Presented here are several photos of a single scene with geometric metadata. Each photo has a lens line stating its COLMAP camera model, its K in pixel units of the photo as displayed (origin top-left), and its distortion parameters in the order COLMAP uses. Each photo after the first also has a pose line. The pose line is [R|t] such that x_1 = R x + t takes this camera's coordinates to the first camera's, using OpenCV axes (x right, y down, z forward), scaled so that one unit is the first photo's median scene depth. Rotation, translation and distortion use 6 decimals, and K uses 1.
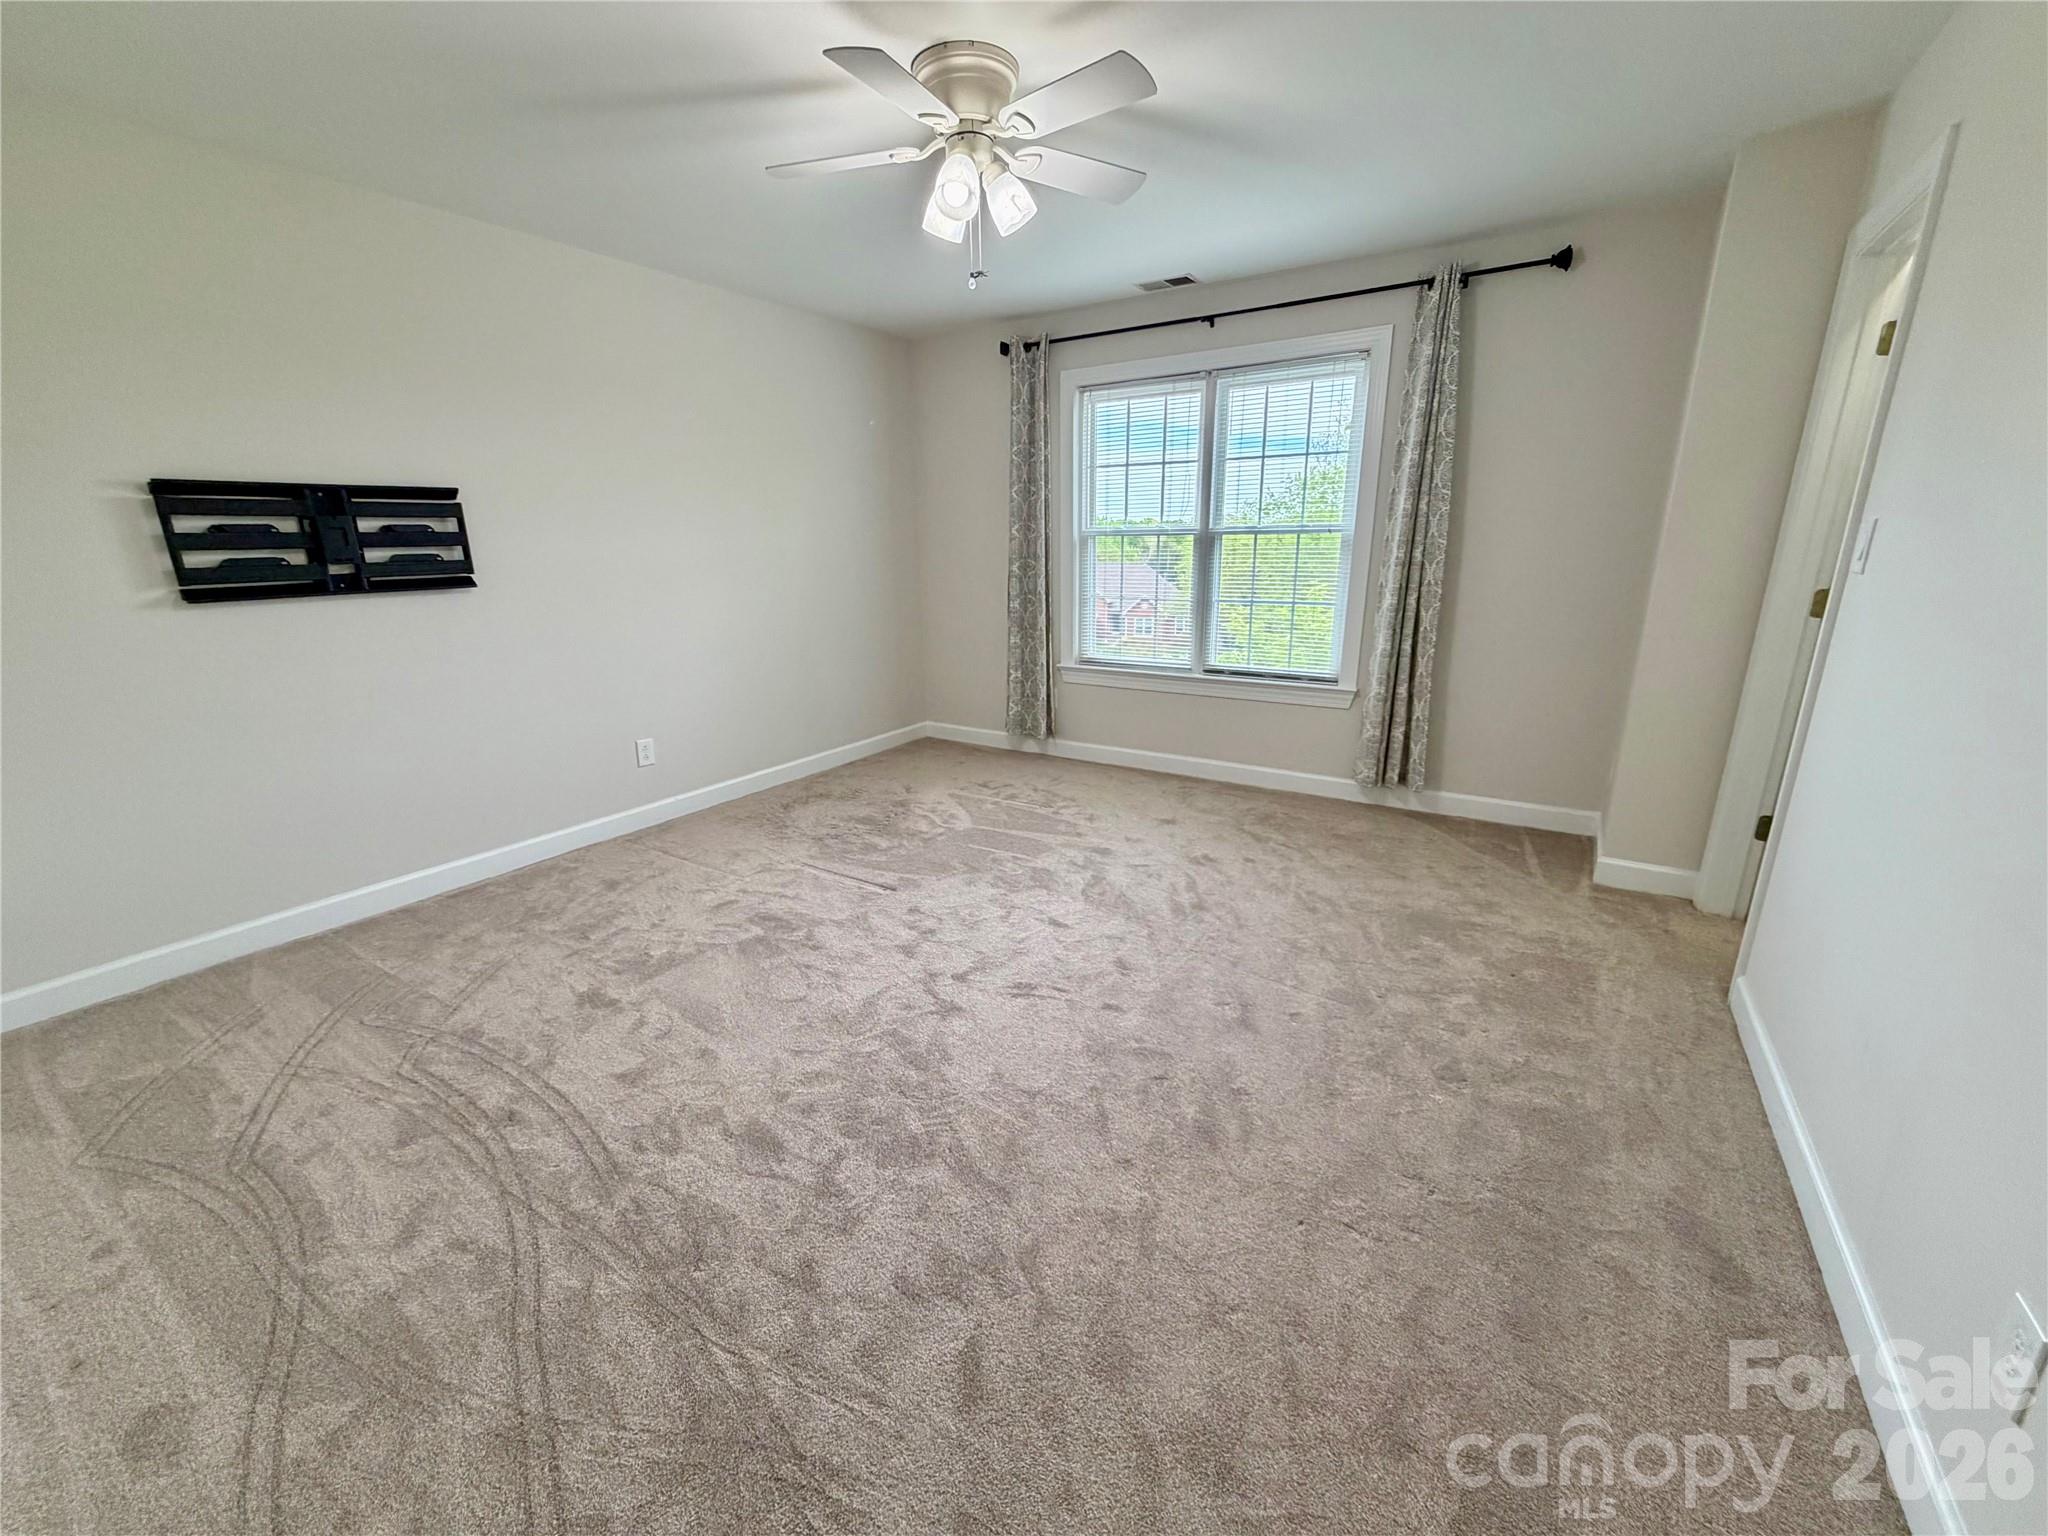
lens RADIAL K [[821.1, 0, 1019.5], [0, 821.1, 771.9], [0, 0, 1]] dist [0.000976, 0.000143]
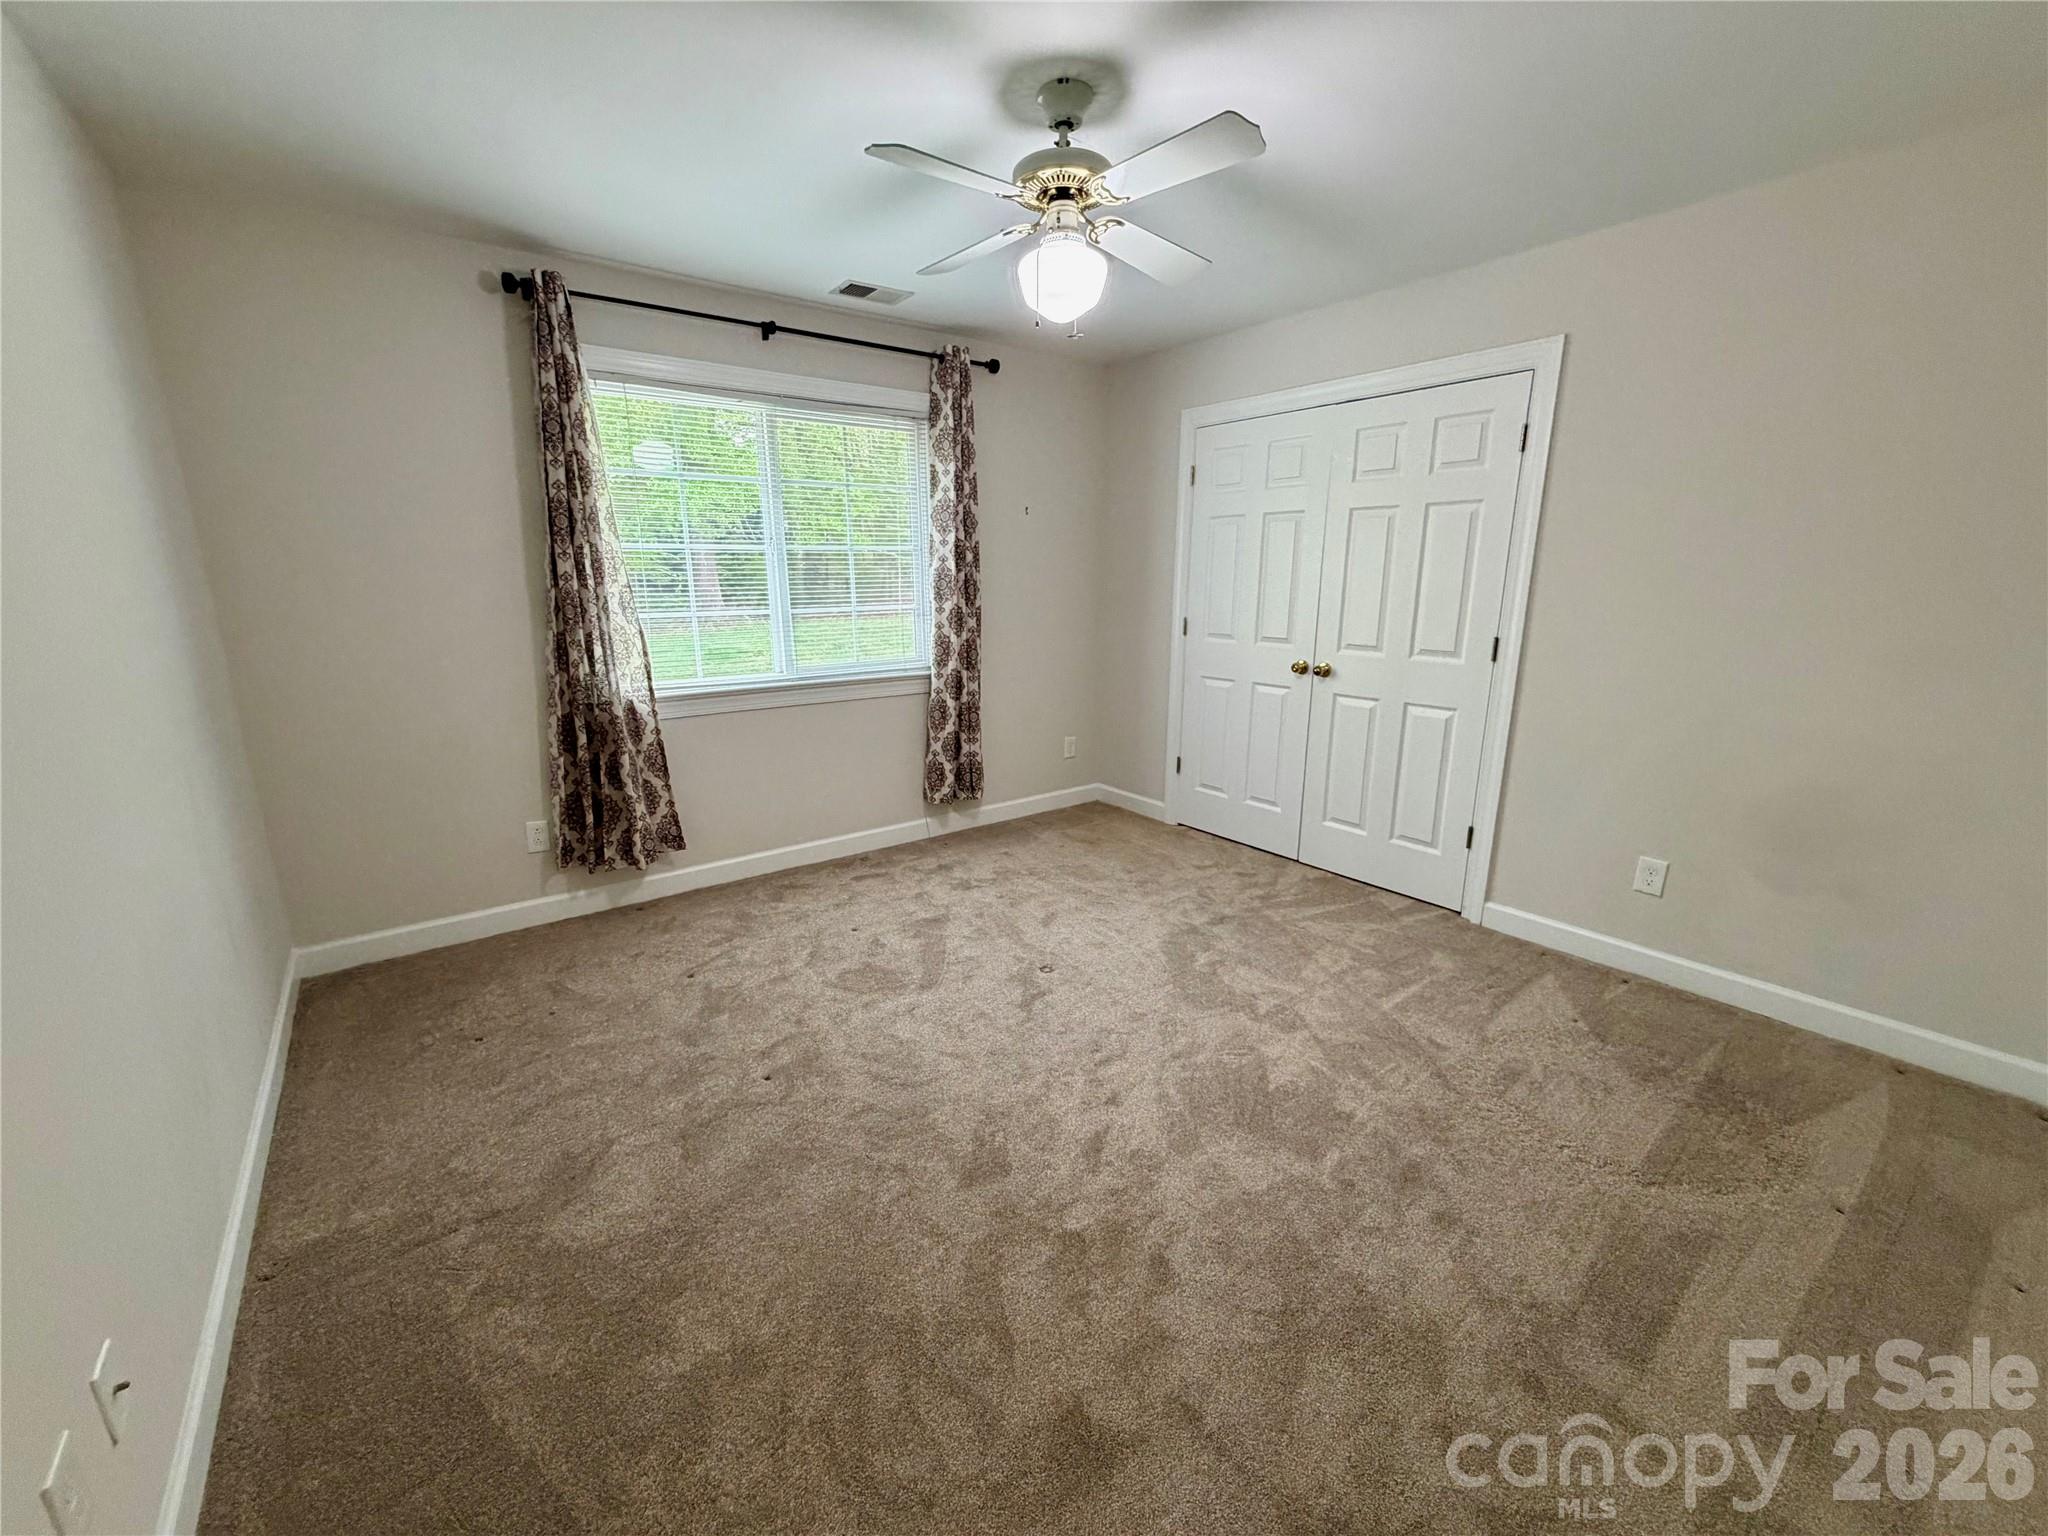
lens RADIAL K [[821.1, 0, 1019.5], [0, 821.1, 771.9], [0, 0, 1]] dist [0.000976, 0.000143]
pose [[0.357651, -0.206536, 0.910730, -0.500428], [0.252844, 0.960227, 0.118467, -0.140779], [-0.898975, 0.187903, 0.395647, 0.488531]]
